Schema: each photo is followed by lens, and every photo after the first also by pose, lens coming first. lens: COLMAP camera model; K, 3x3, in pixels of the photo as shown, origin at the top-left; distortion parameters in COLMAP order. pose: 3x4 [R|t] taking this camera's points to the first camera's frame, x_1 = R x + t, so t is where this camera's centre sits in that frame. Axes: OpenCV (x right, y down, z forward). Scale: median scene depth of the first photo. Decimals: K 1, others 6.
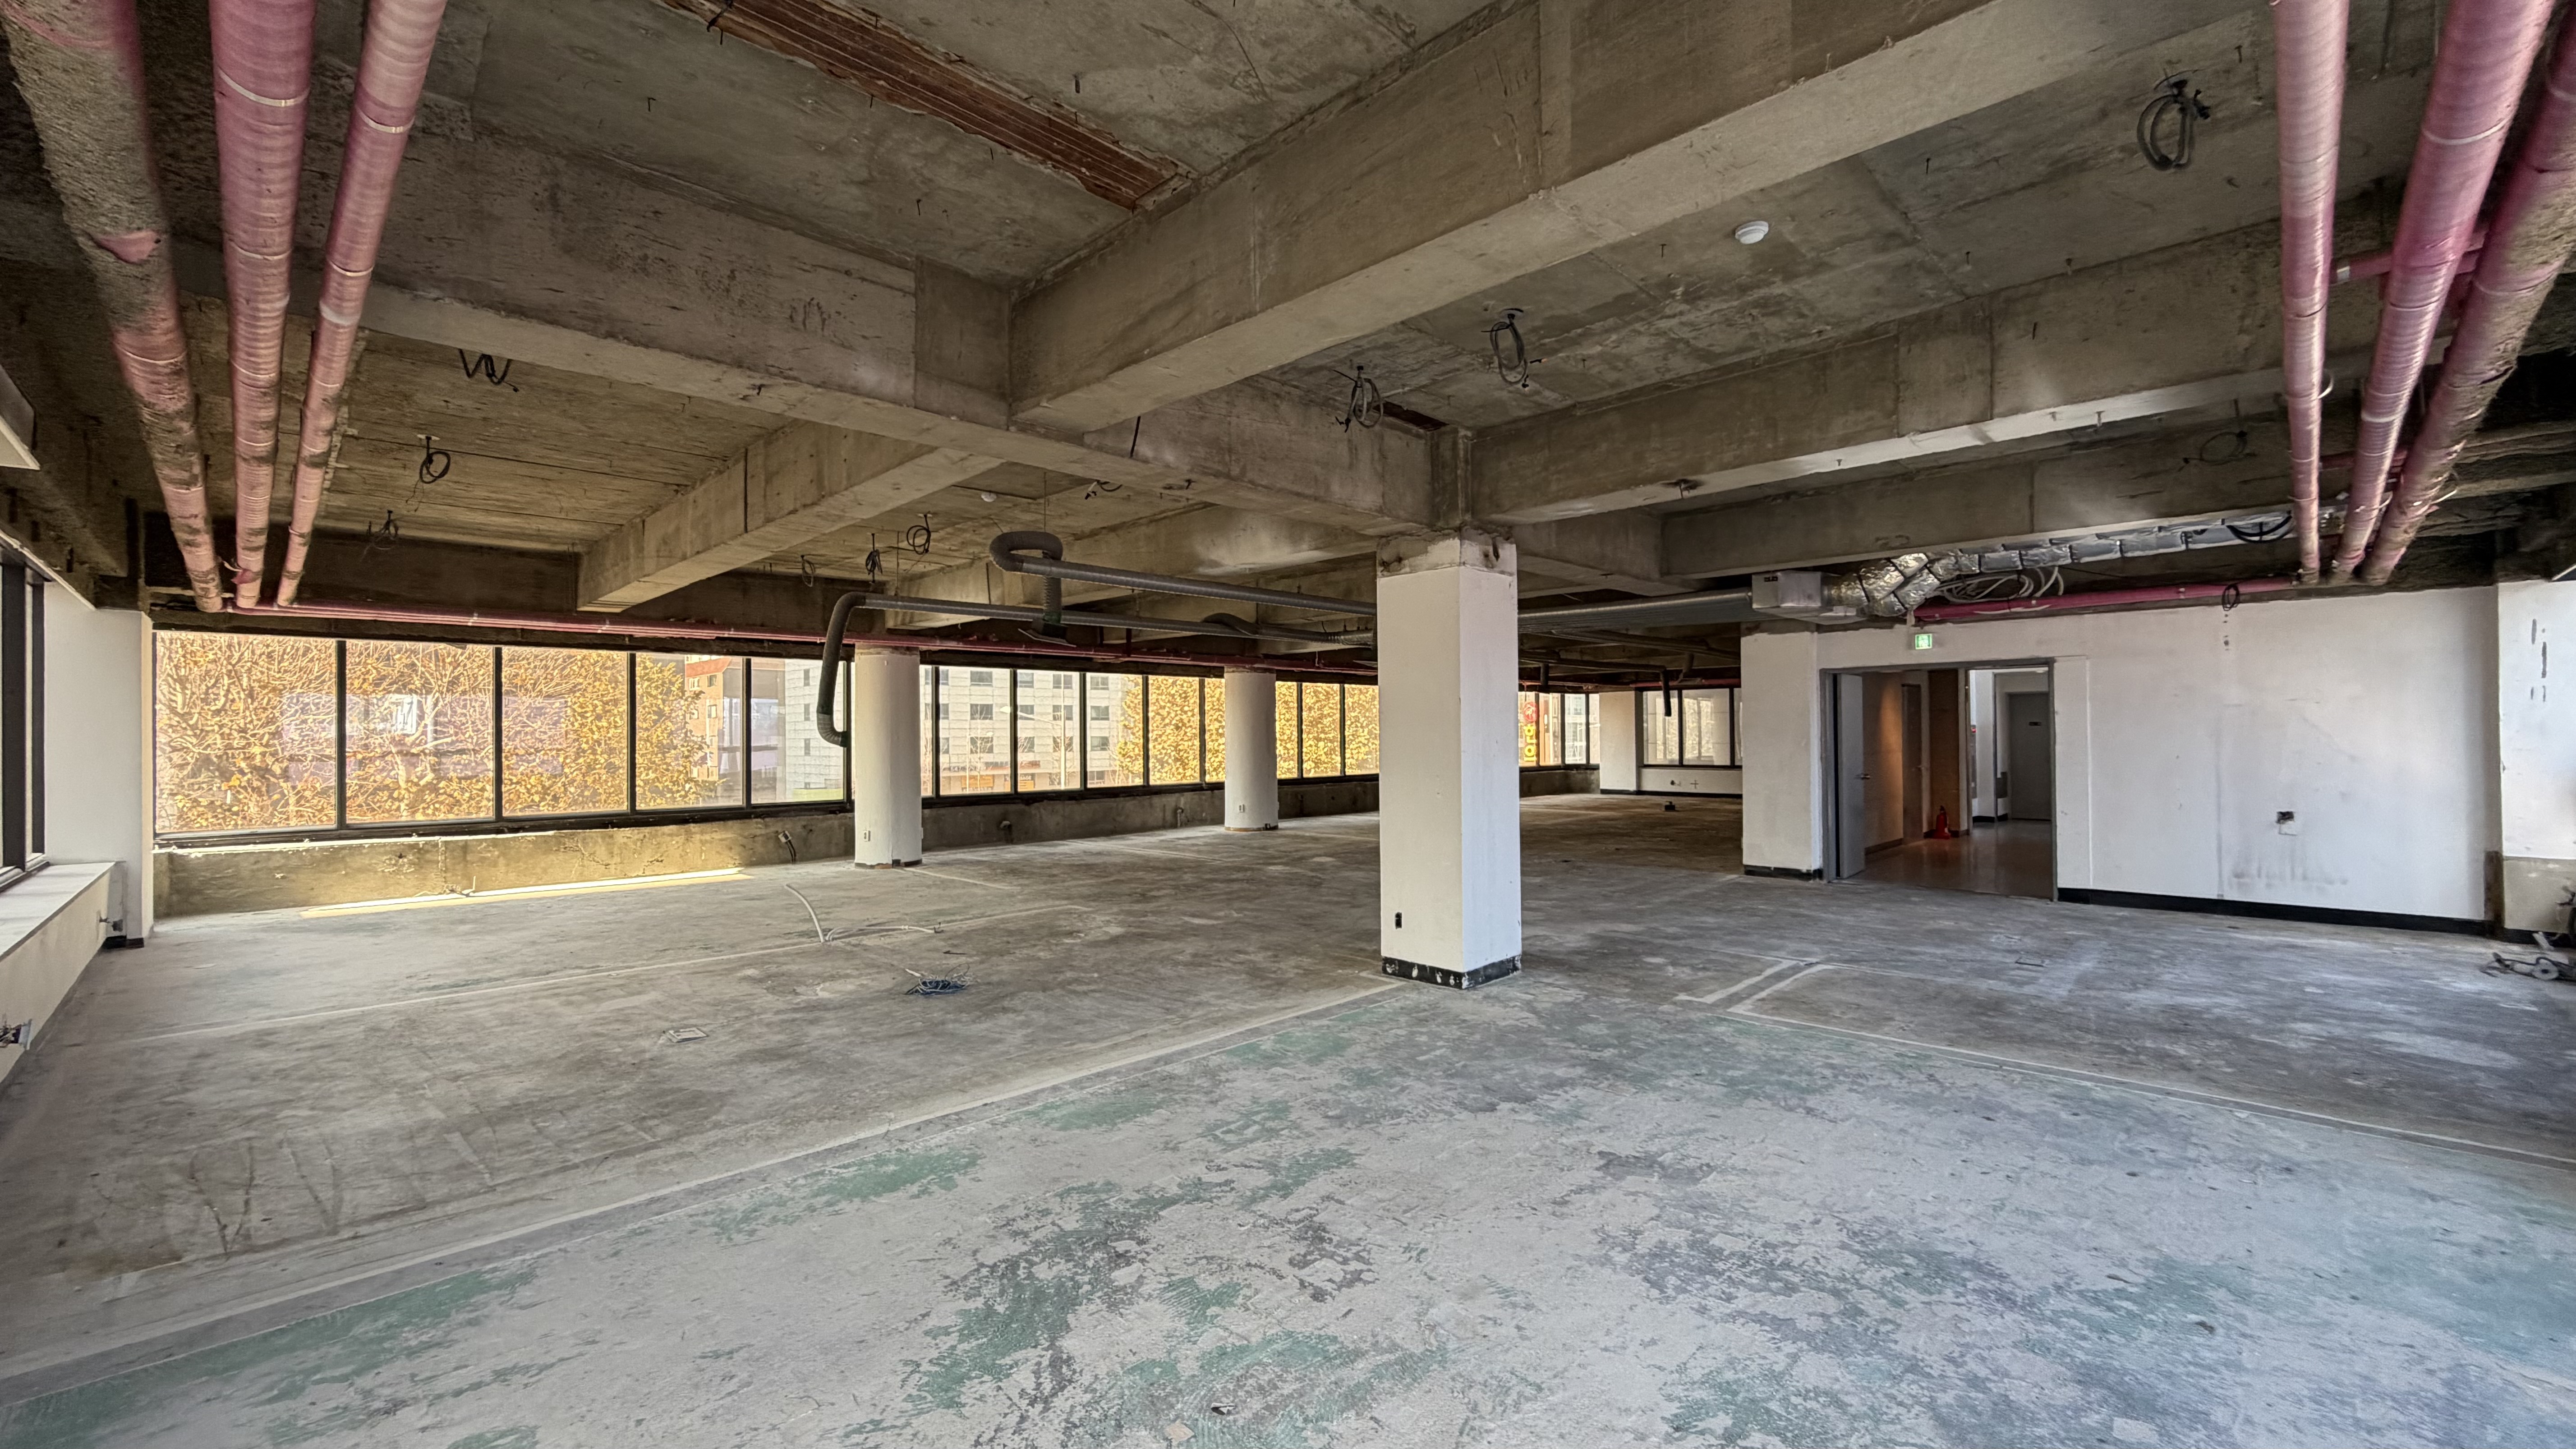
lens RADIAL K [[1016.4, 0, 1282.1], [0, 1016.4, 732.0], [0, 0, 1]] dist [0.001047, 0.000140]
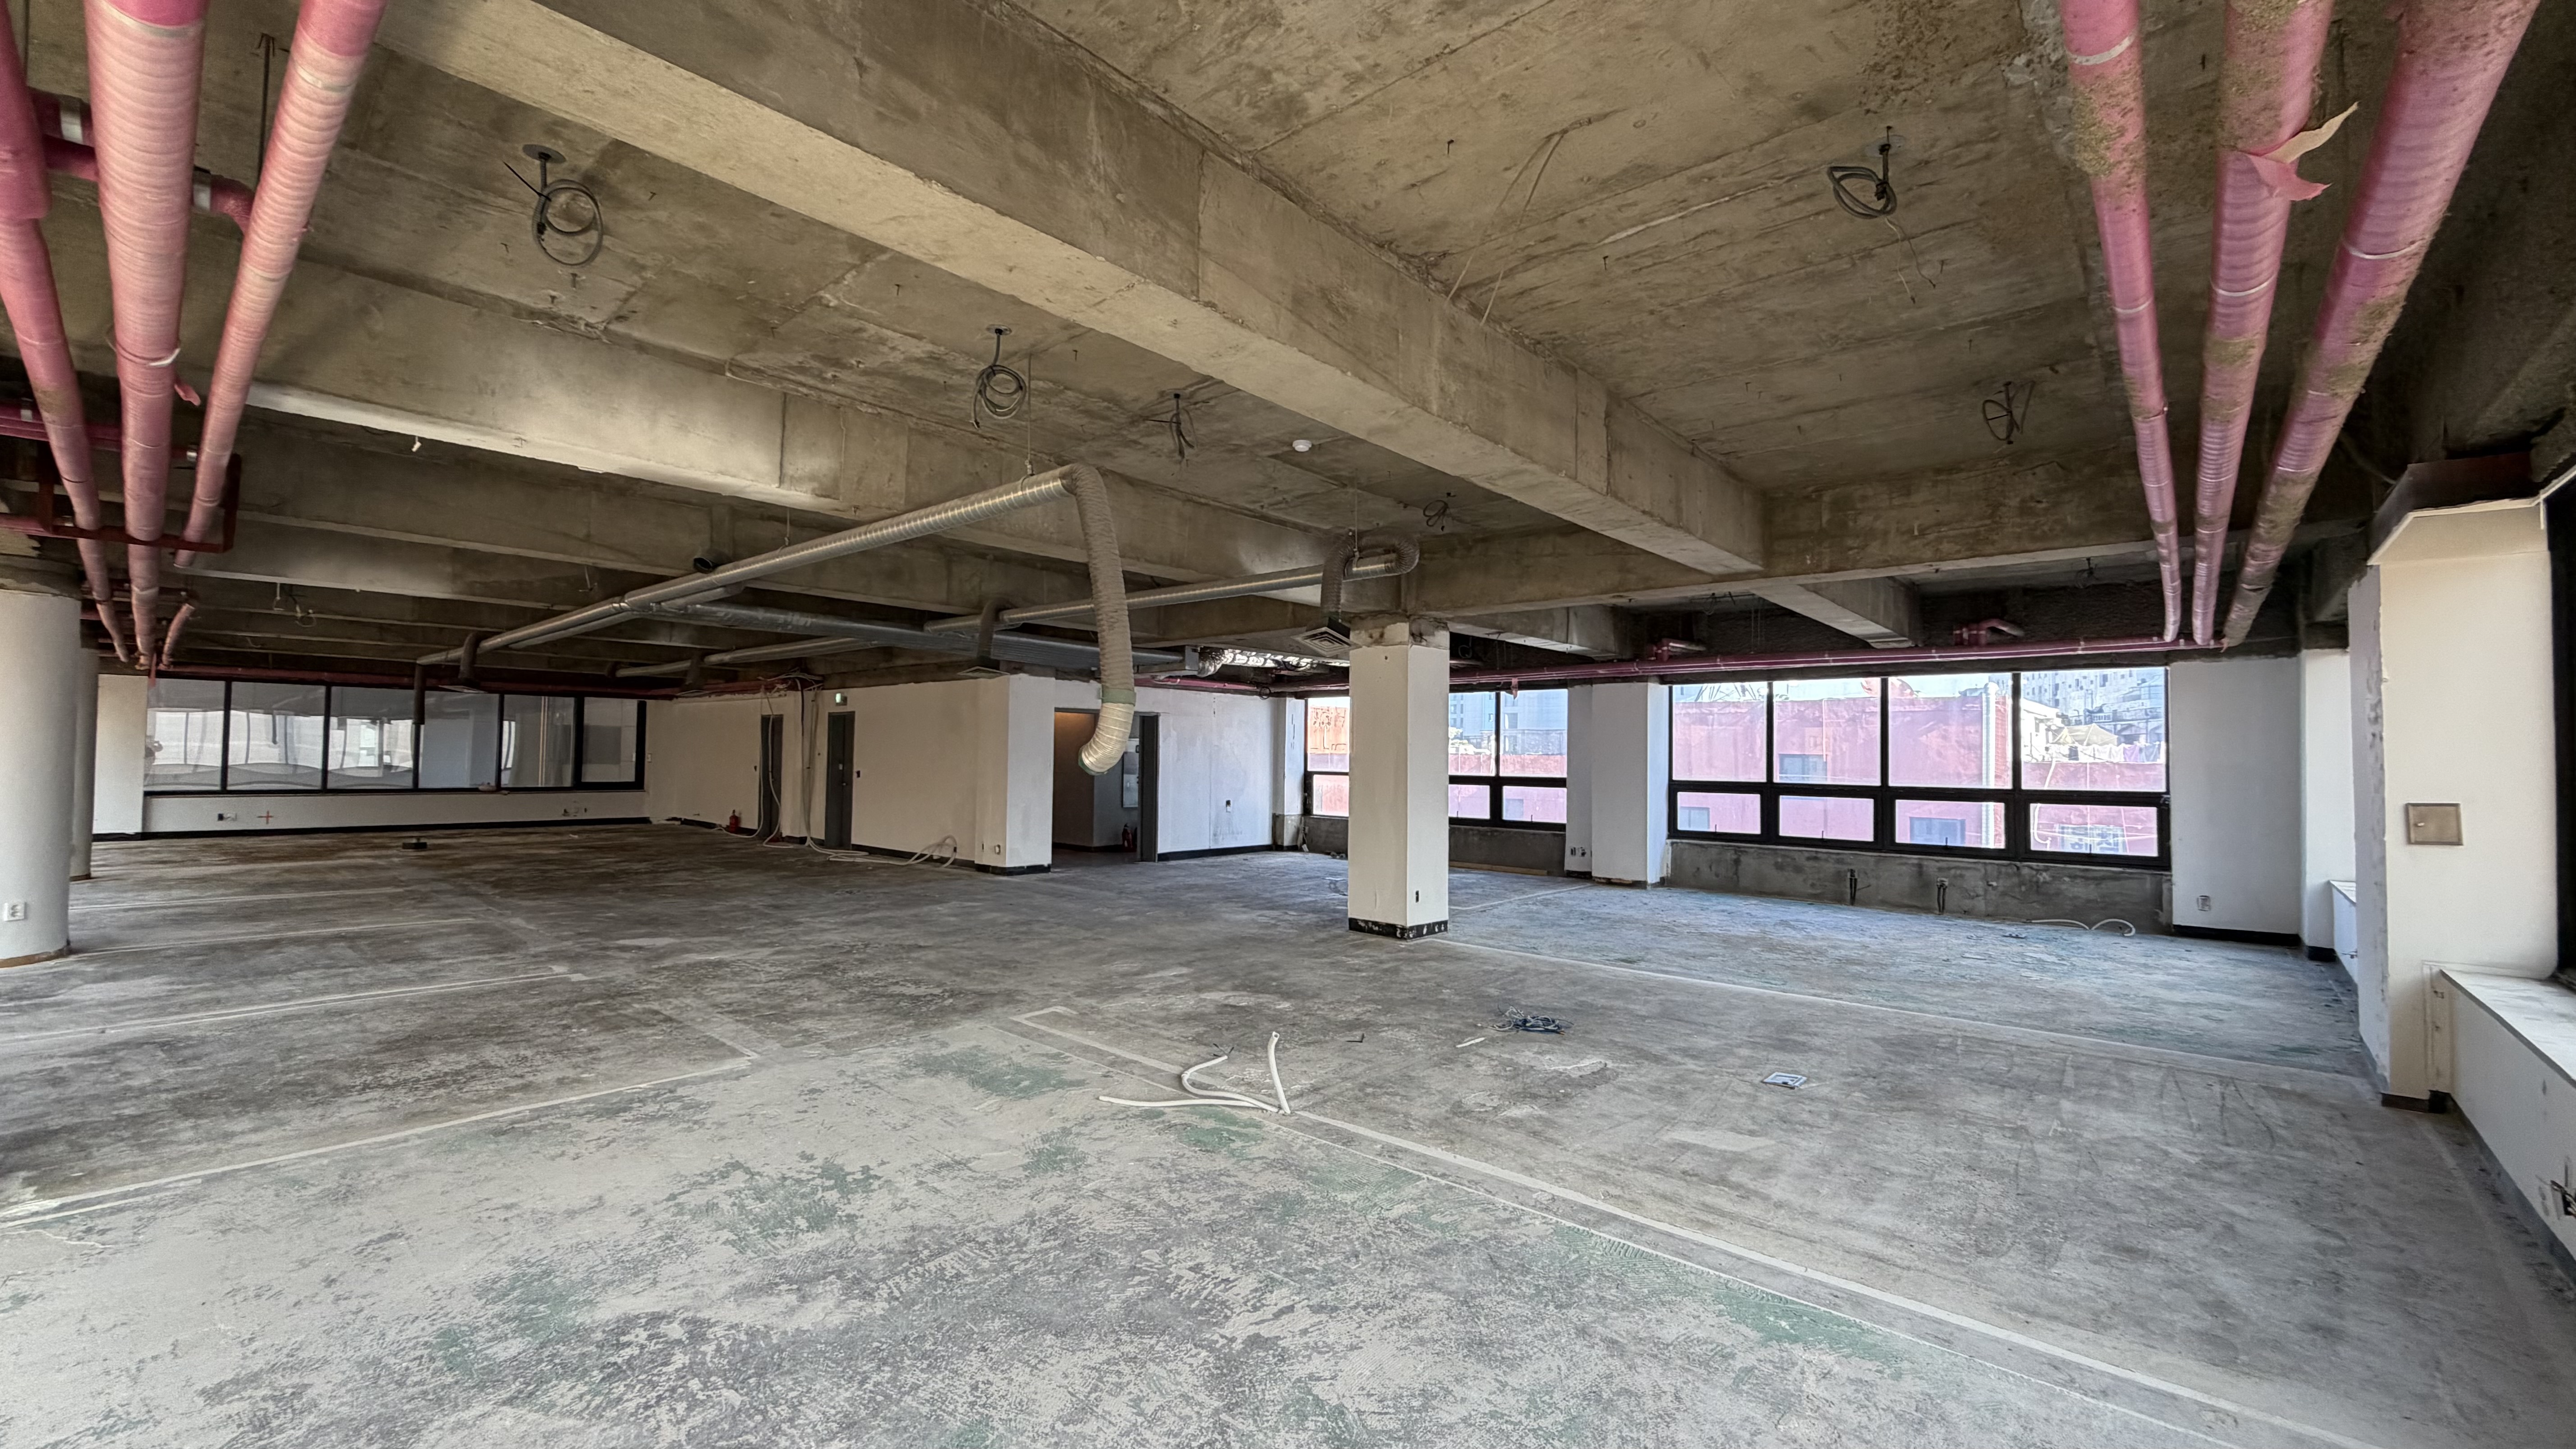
lens RADIAL K [[1016.4, 0, 1281.2], [0, 1016.4, 724.8], [0, 0, 1]] dist [0.001047, 0.000140]
pose [[-0.053002, 0.040060, 0.997791, -1.372957], [-0.018258, 0.998989, -0.041078, 0.014862], [-0.998427, -0.020395, -0.052217, 1.380027]]
